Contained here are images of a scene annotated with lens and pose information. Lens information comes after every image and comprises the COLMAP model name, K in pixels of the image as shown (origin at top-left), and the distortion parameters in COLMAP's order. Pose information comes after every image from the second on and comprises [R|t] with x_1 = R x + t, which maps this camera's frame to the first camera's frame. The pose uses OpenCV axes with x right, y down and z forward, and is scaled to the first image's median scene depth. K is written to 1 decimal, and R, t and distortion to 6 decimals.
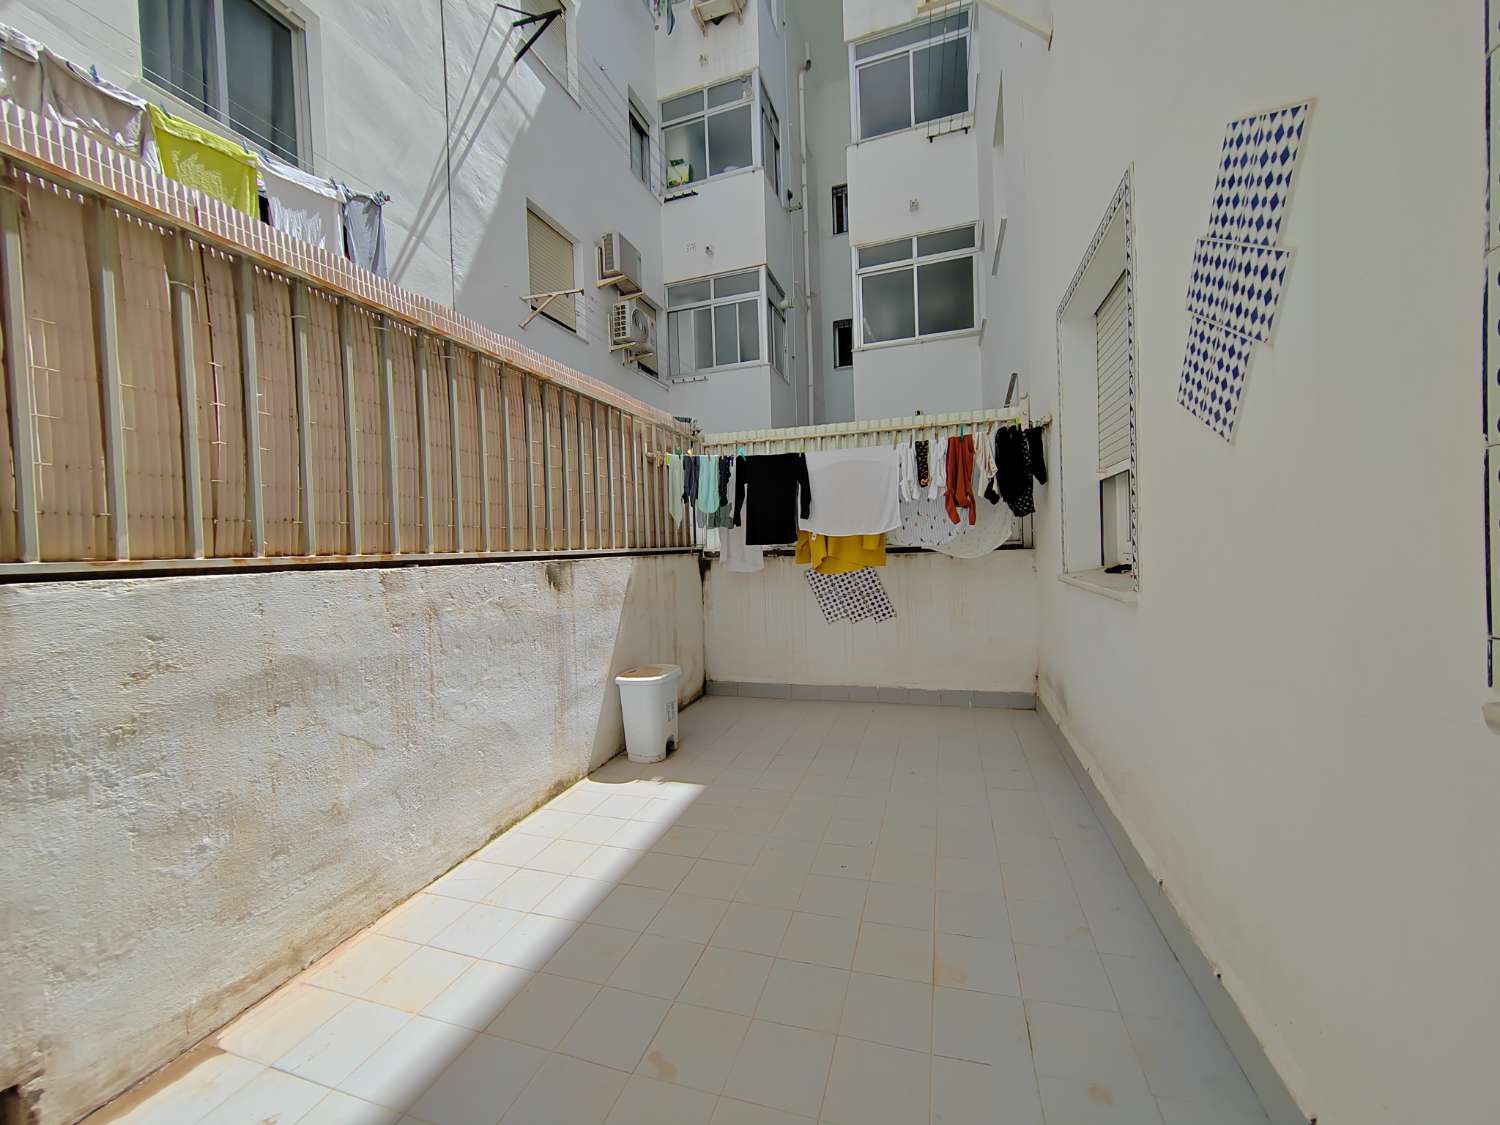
lens RADIAL K [[585.3, 0, 751.3], [0, 585.3, 564.5], [0, 0, 1]] dist [0.002335, 0.000203]
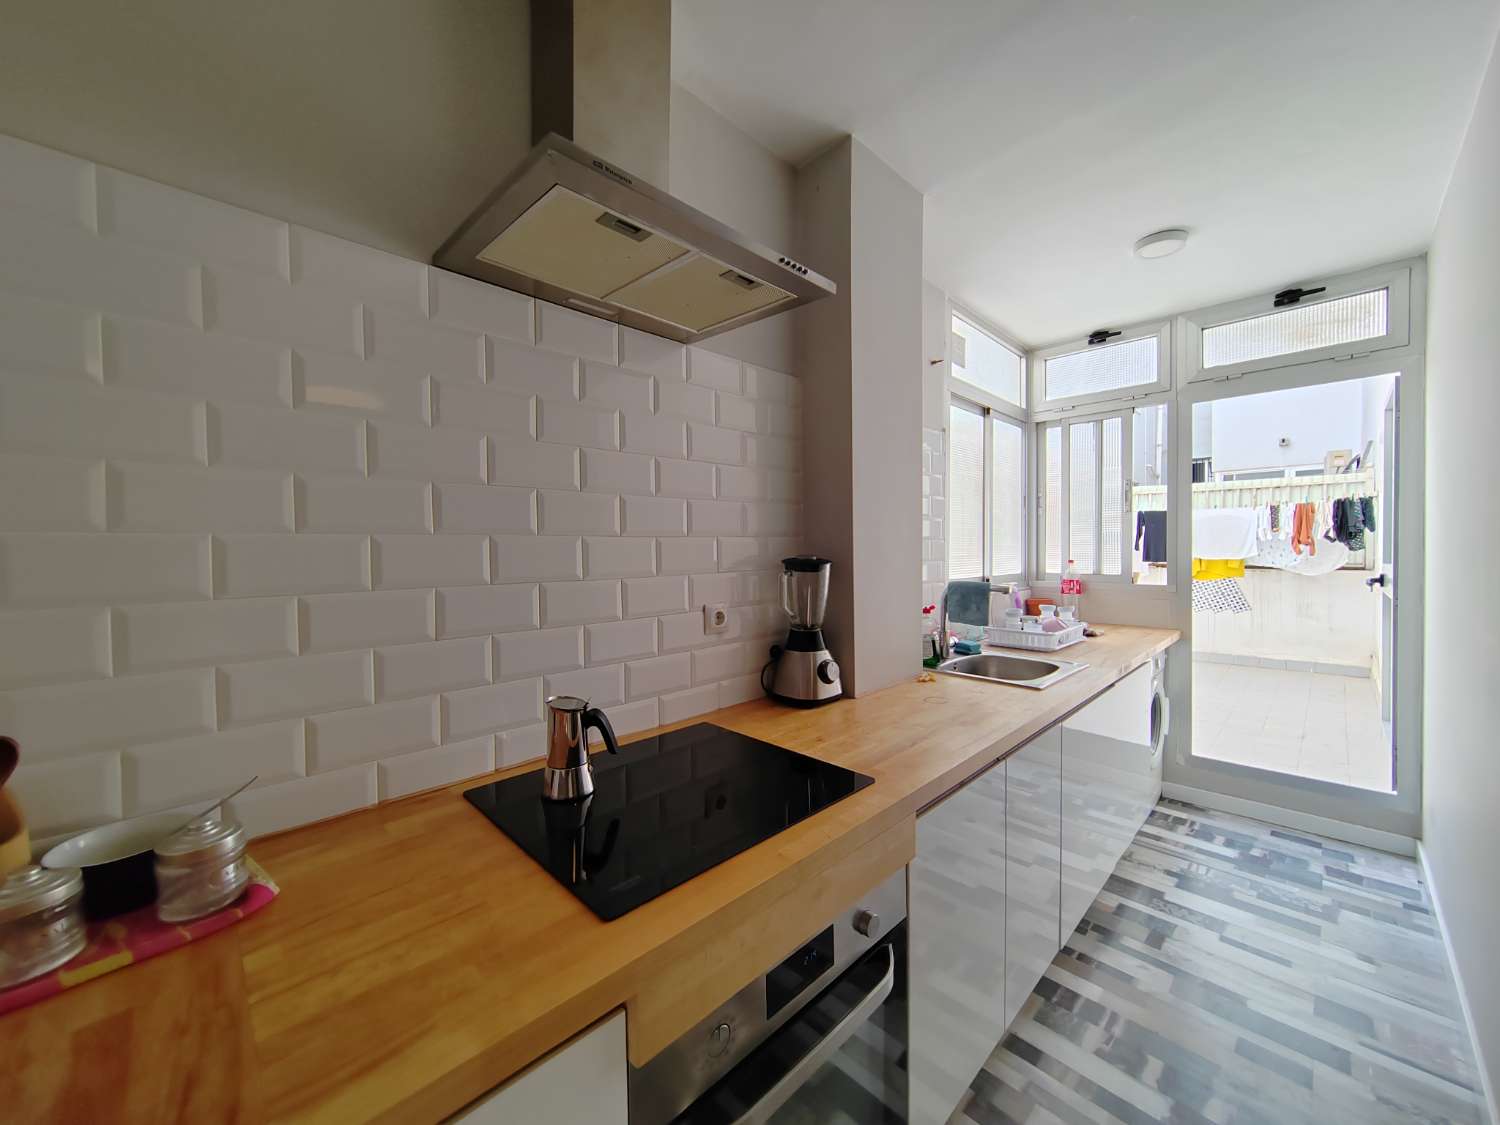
lens RADIAL K [[585.3, 0, 739.3], [0, 585.3, 558.7], [0, 0, 1]] dist [0.002335, 0.000203]
pose [[0.887339, 0.037260, -0.459609, -0.300663], [-0.034027, 0.999303, 0.015320, -0.029079], [0.459860, 0.002045, 0.887989, -1.226879]]
